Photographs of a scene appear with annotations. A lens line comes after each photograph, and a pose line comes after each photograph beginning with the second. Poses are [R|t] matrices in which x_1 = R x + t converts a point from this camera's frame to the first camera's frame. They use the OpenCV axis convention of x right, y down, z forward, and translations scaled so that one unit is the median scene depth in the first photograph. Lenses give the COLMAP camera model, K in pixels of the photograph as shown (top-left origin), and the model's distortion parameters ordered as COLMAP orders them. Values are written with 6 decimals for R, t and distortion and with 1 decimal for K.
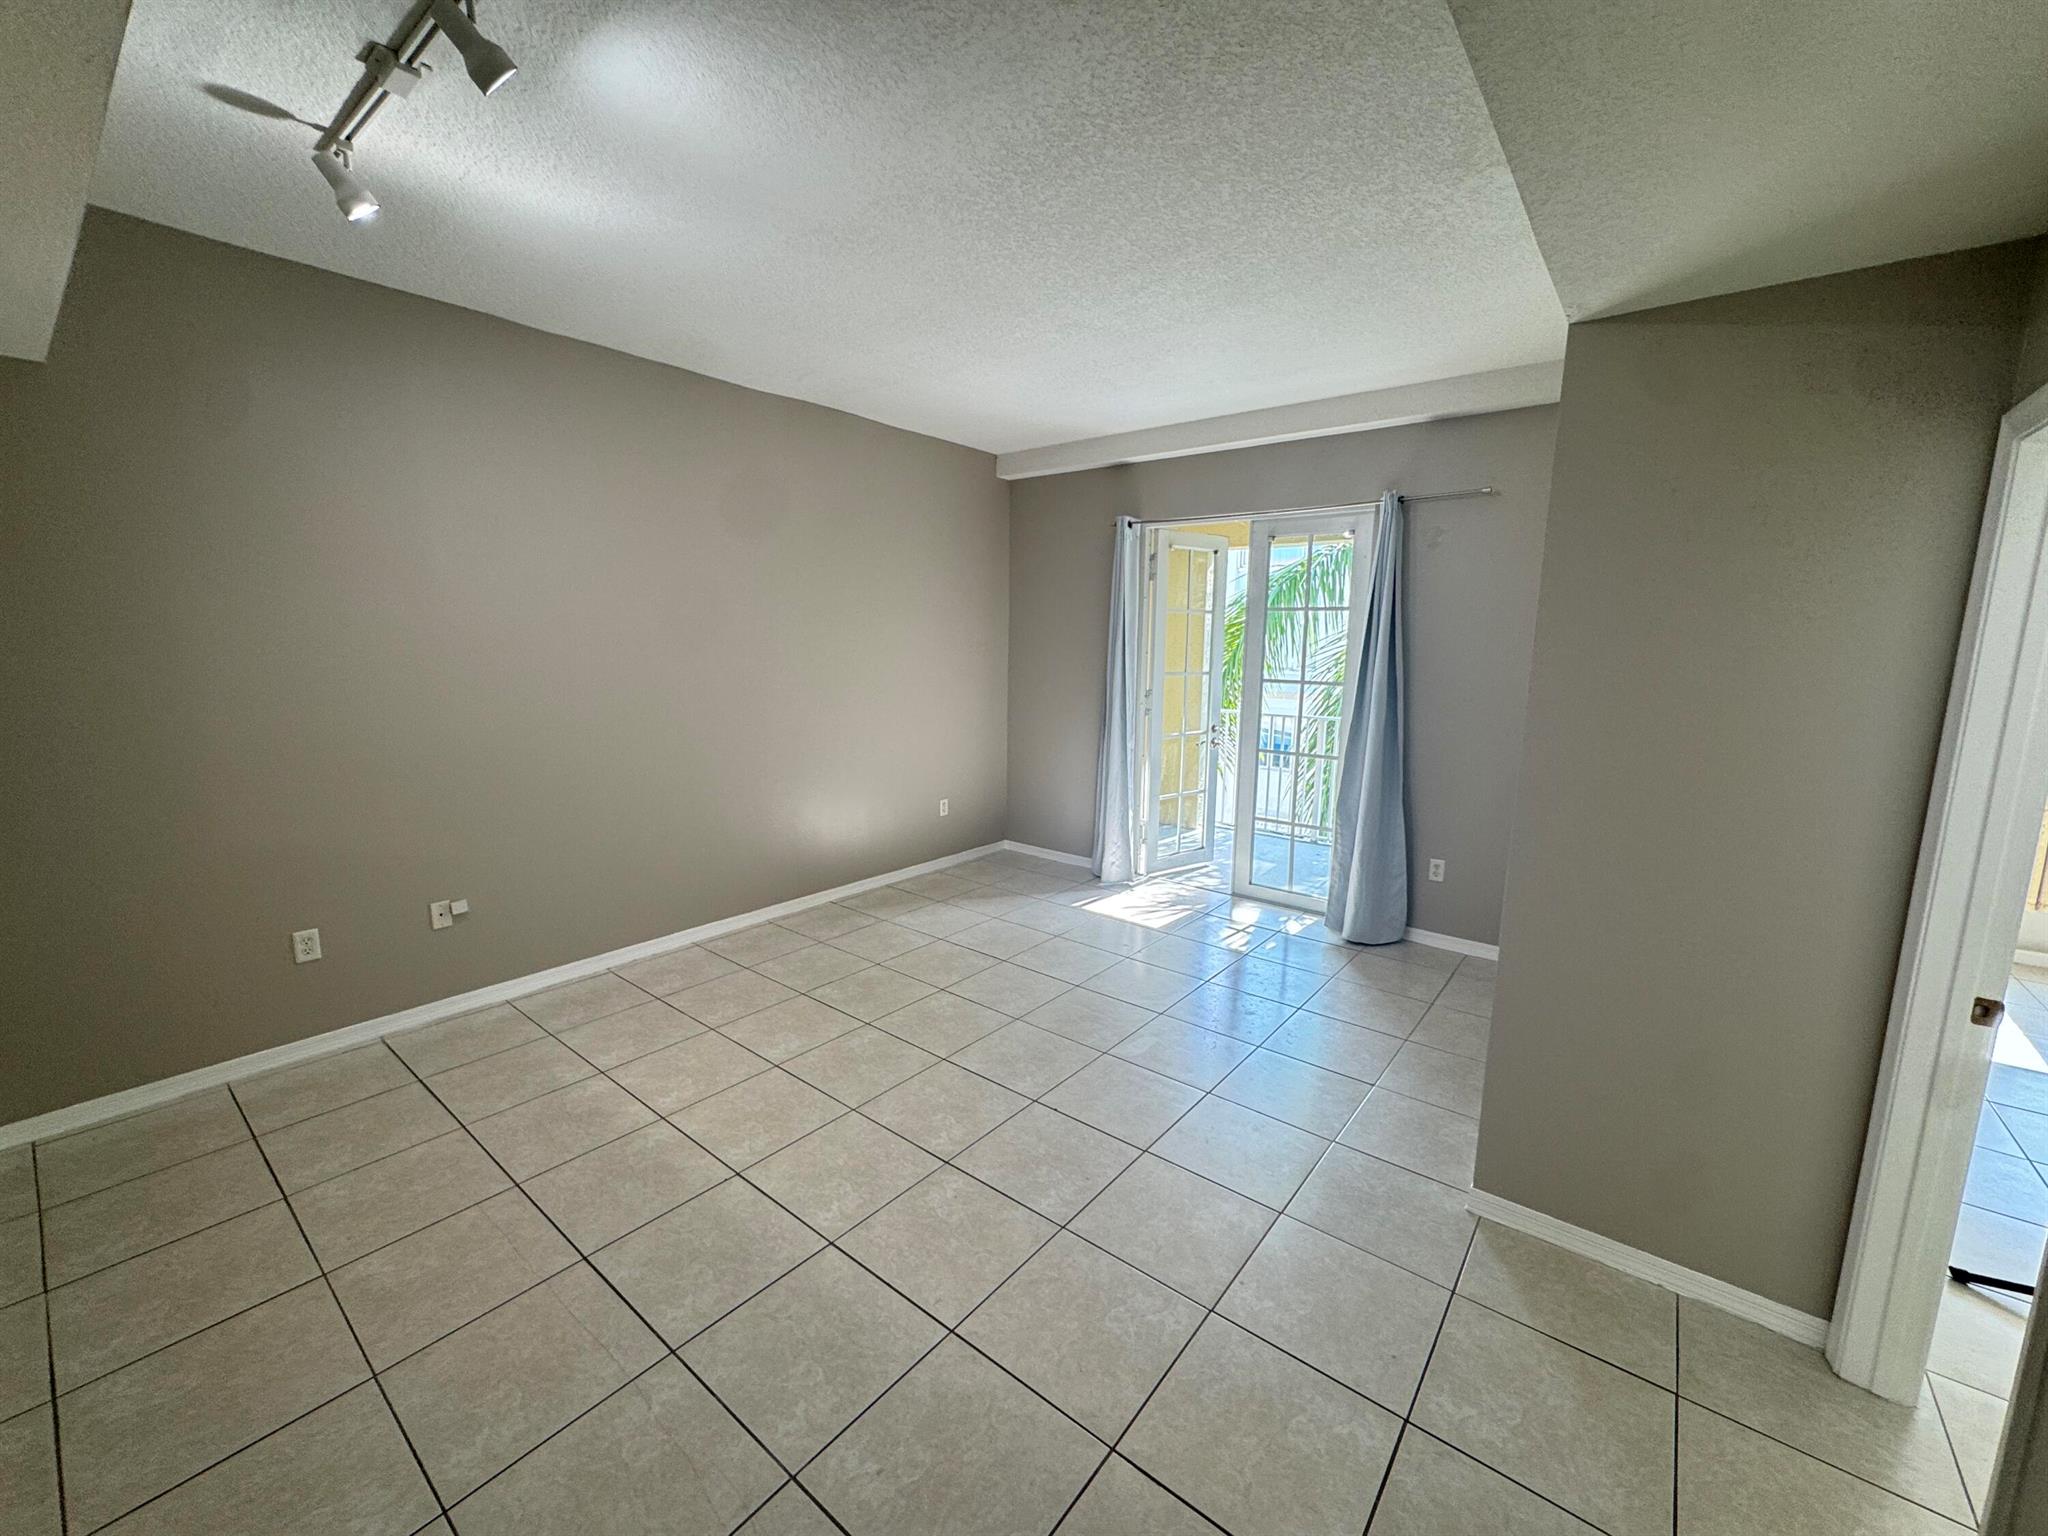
lens RADIAL K [[818.4, 0, 1018.6], [0, 818.4, 768.1], [0, 0, 1]] dist [-0.000395, -0.000214]
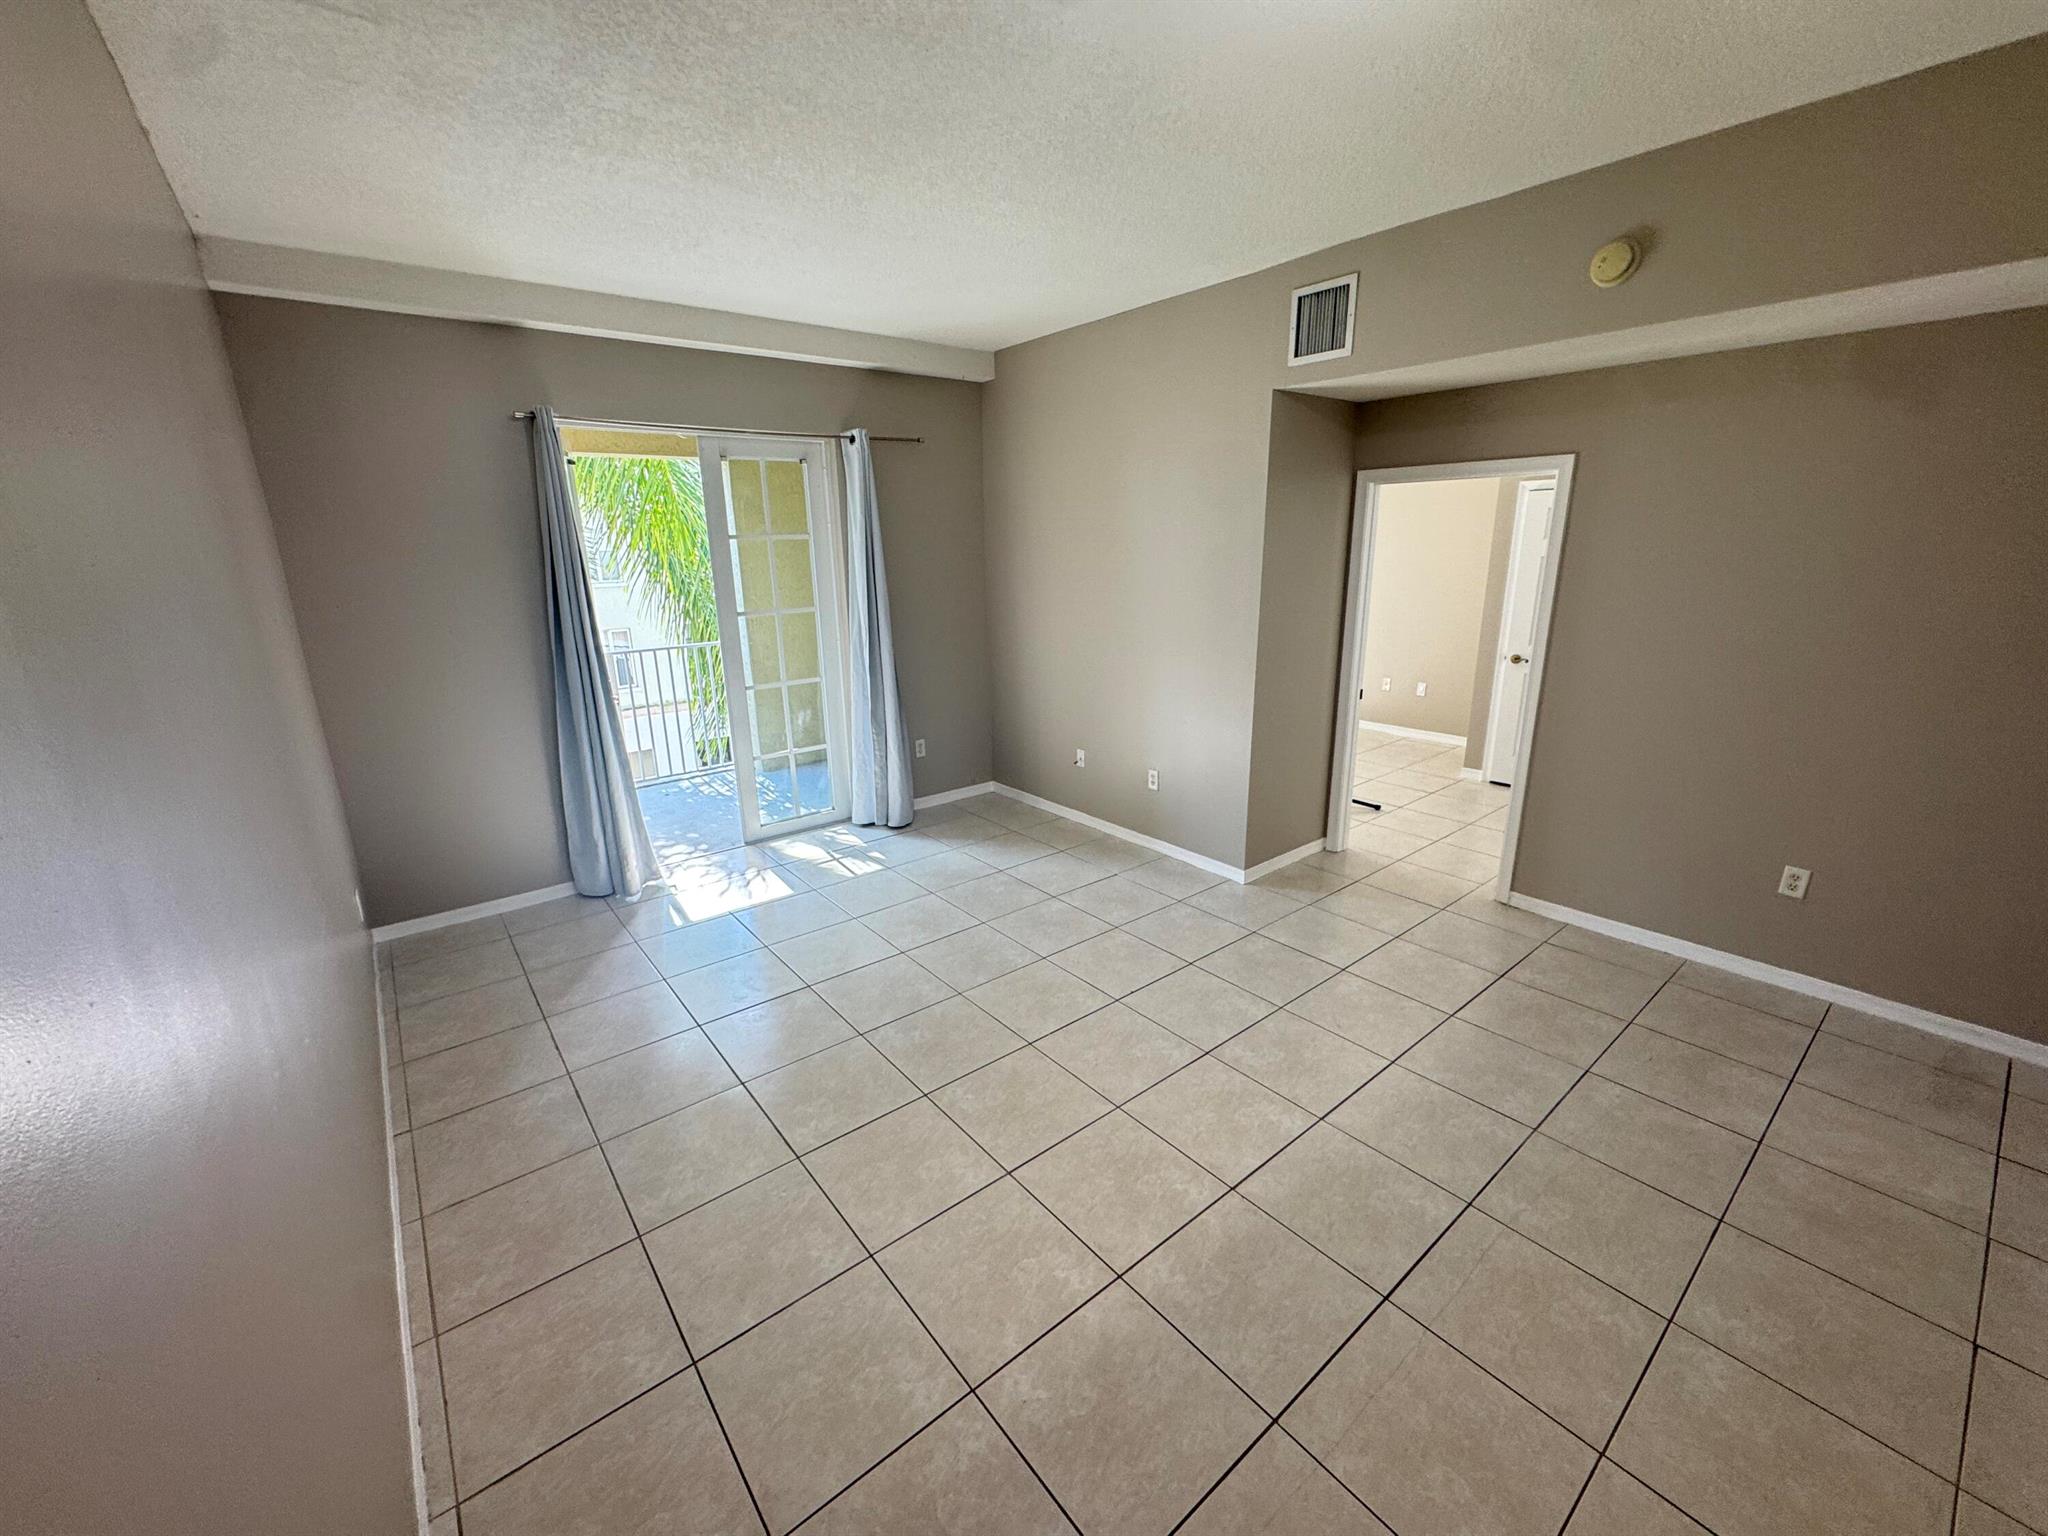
lens RADIAL K [[818.4, 0, 1018.6], [0, 818.4, 768.1], [0, 0, 1]] dist [-0.000395, -0.000214]
pose [[0.215907, -0.281456, 0.934969, -0.819321], [0.175940, 0.953095, 0.246284, -0.166260], [-0.960432, 0.111324, 0.255299, 0.685759]]
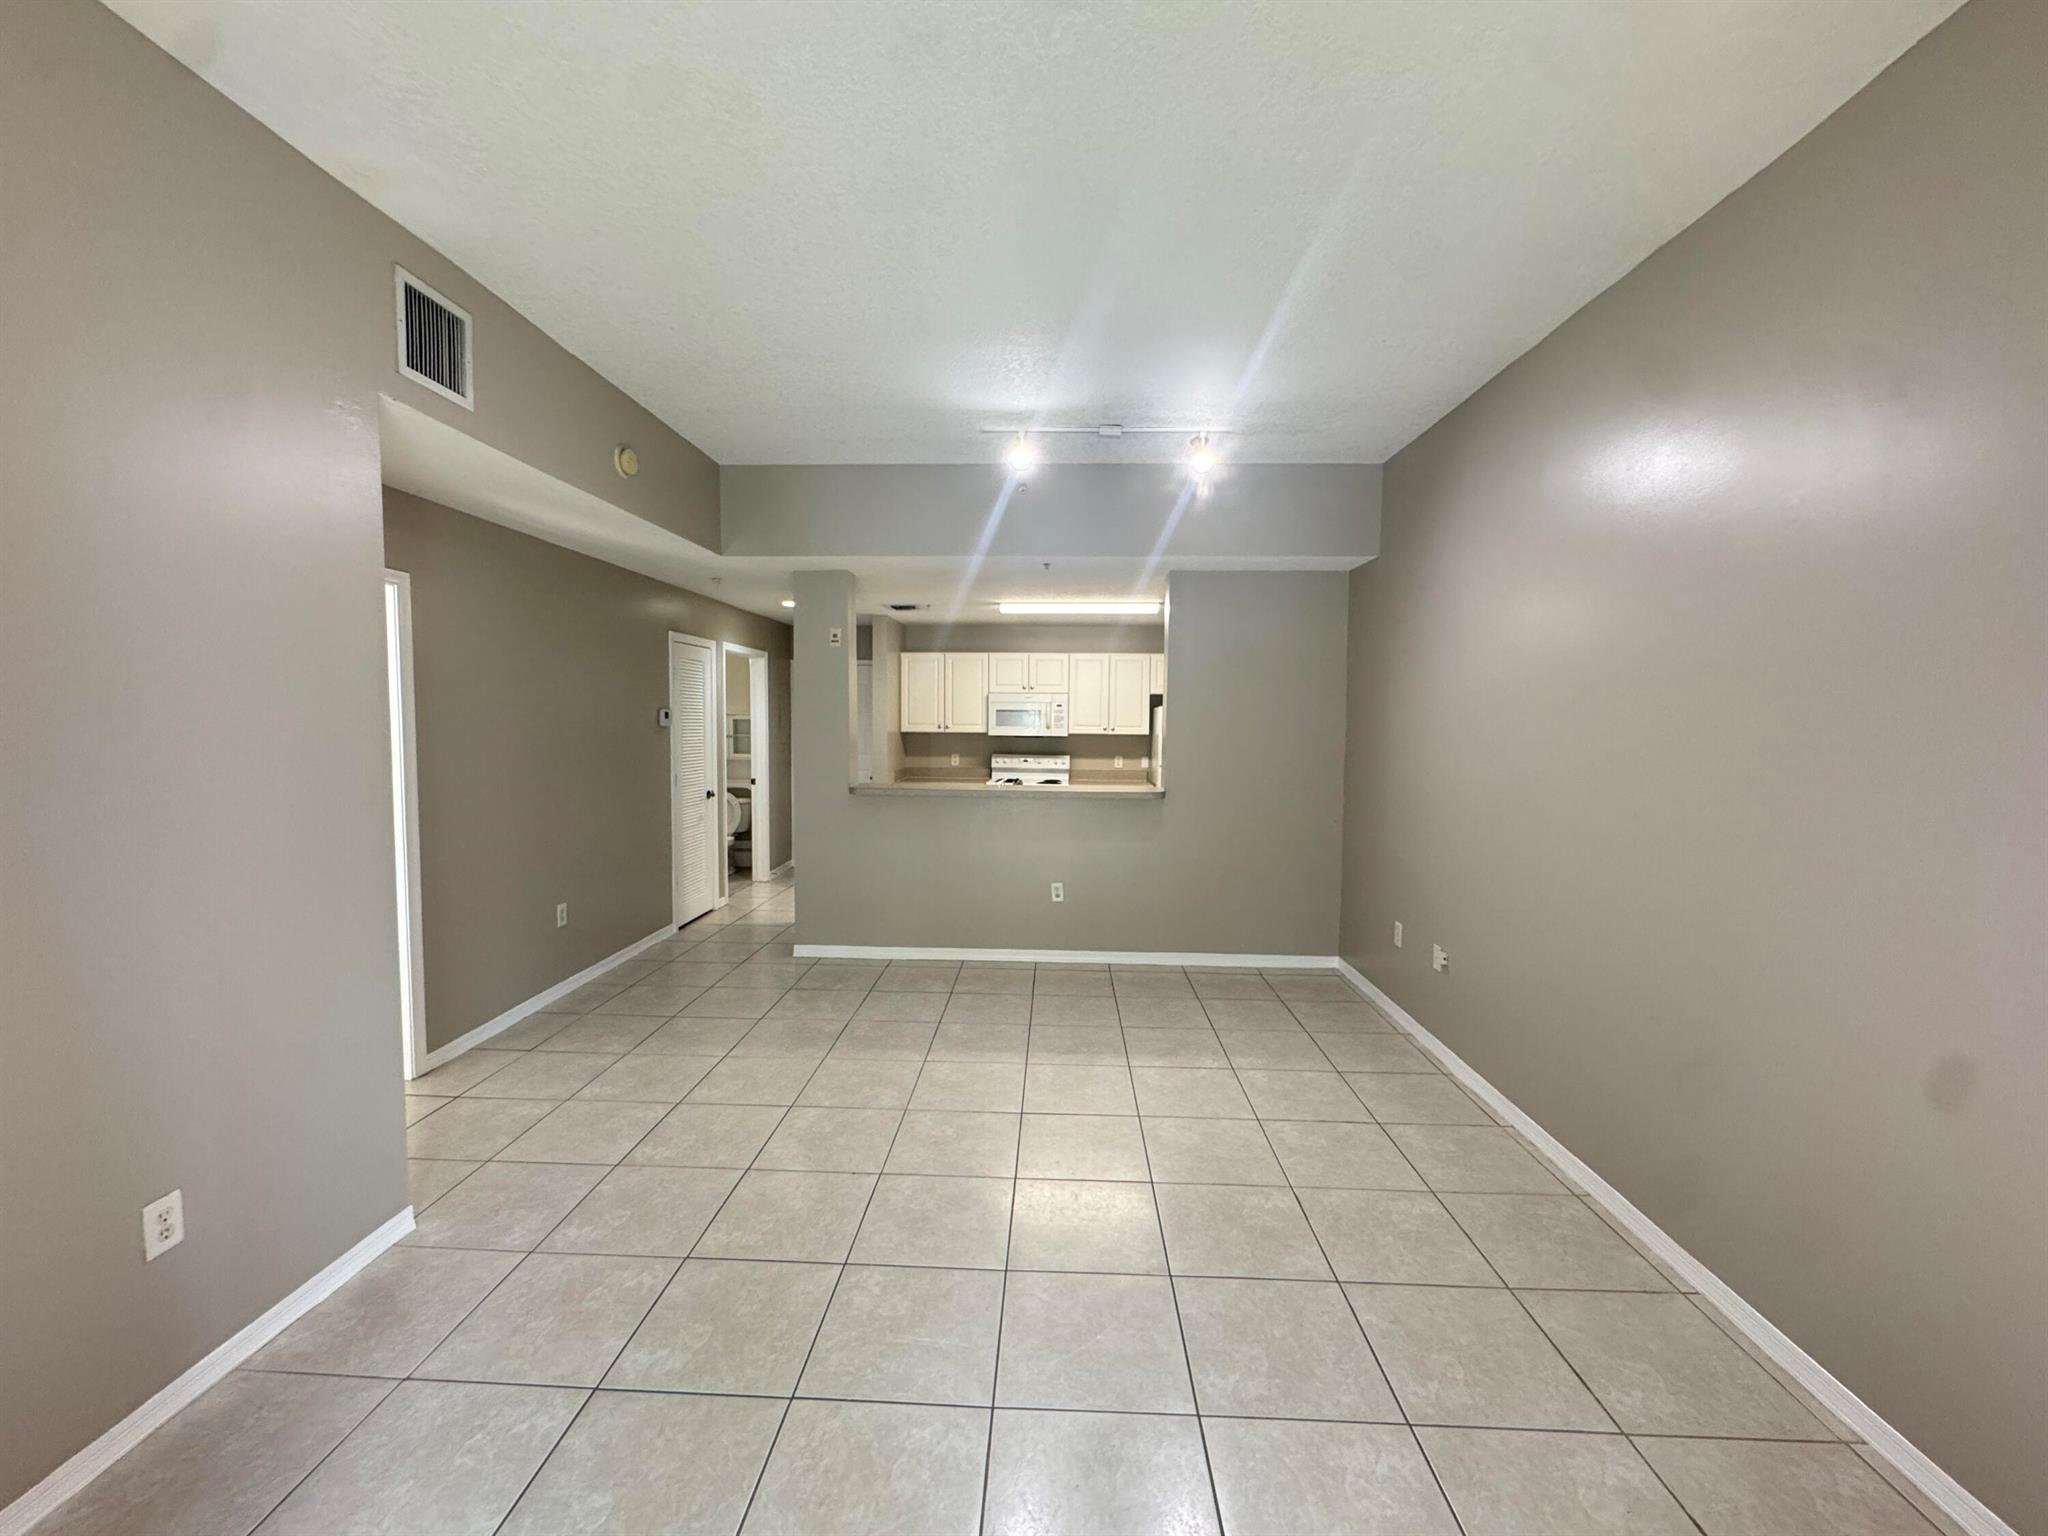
lens RADIAL K [[818.4, 0, 1018.6], [0, 818.4, 768.1], [0, 0, 1]] dist [-0.000395, -0.000214]
pose [[-0.804650, 0.016022, -0.593534, 0.372751], [-0.112550, 0.977396, 0.178968, -0.195649], [0.582985, 0.210808, -0.784658, 1.463502]]
